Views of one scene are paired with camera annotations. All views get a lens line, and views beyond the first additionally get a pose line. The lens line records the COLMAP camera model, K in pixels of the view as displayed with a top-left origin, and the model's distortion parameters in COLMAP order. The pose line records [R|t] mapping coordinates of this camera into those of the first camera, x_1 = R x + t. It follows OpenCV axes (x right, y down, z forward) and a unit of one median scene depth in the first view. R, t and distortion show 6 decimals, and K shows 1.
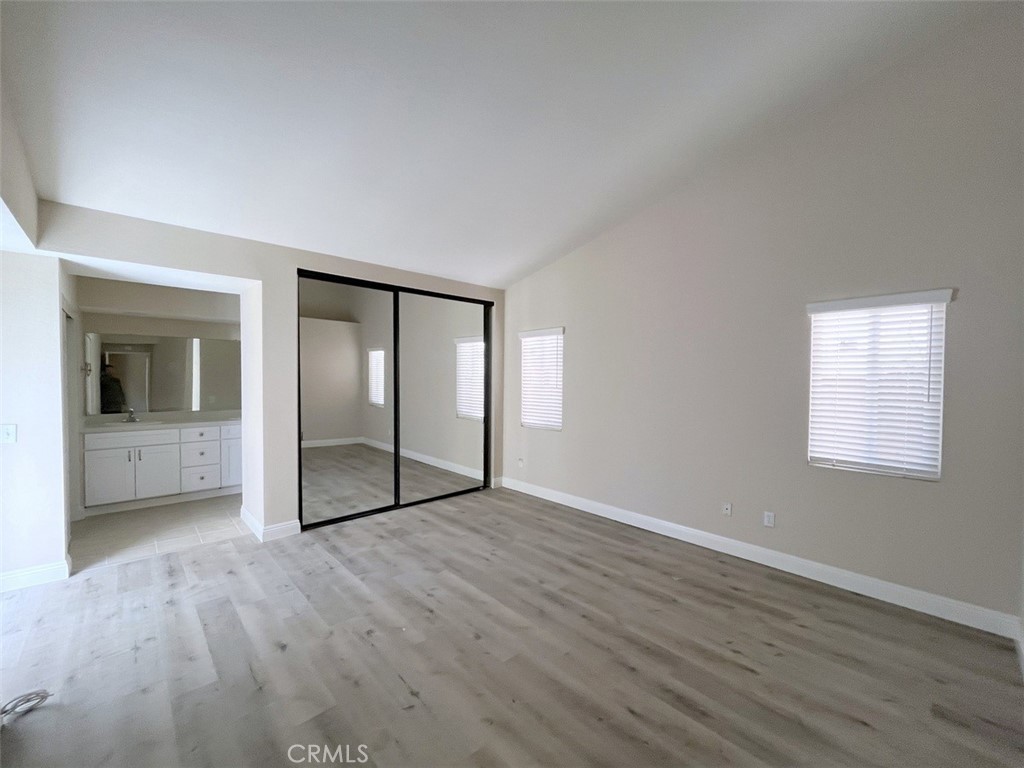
lens RADIAL K [[415.9, 0, 512.0], [0, 415.9, 384.0], [0, 0, 1]] dist [-0.003849, -0.000400]
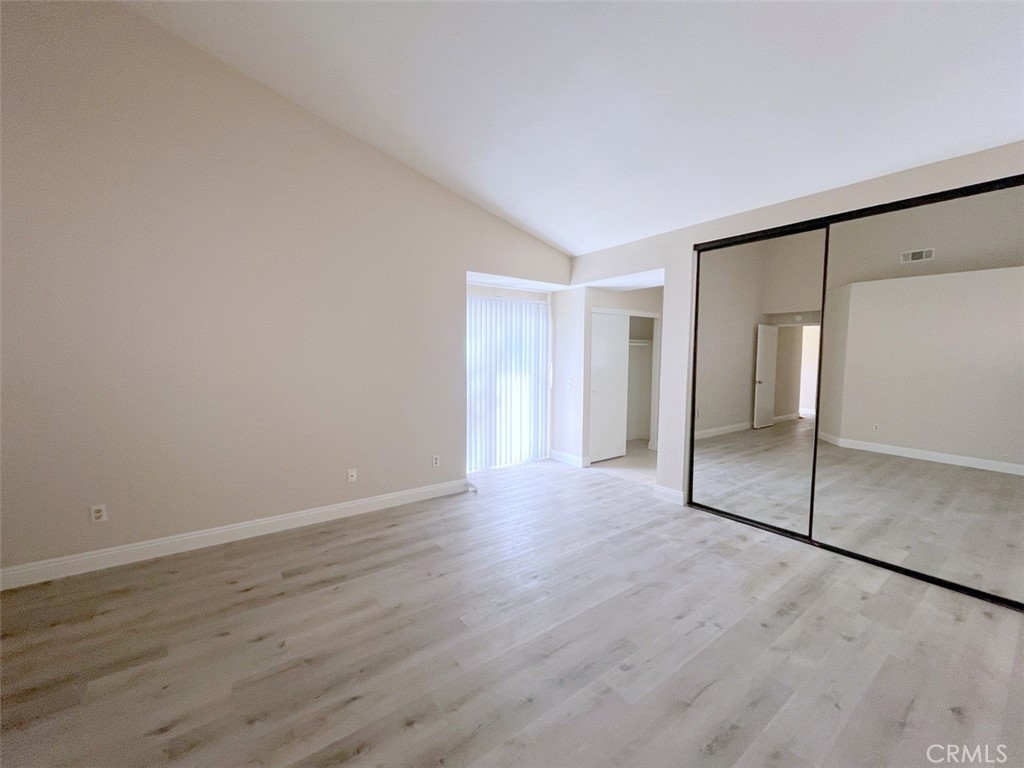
lens RADIAL K [[415.9, 0, 512.0], [0, 415.9, 384.0], [0, 0, 1]] dist [-0.003849, -0.000400]
pose [[-0.118538, 0.060590, -0.991099, 0.588231], [-0.028129, 0.997531, 0.064348, 0.003385], [0.992551, 0.035506, -0.116541, 0.745114]]
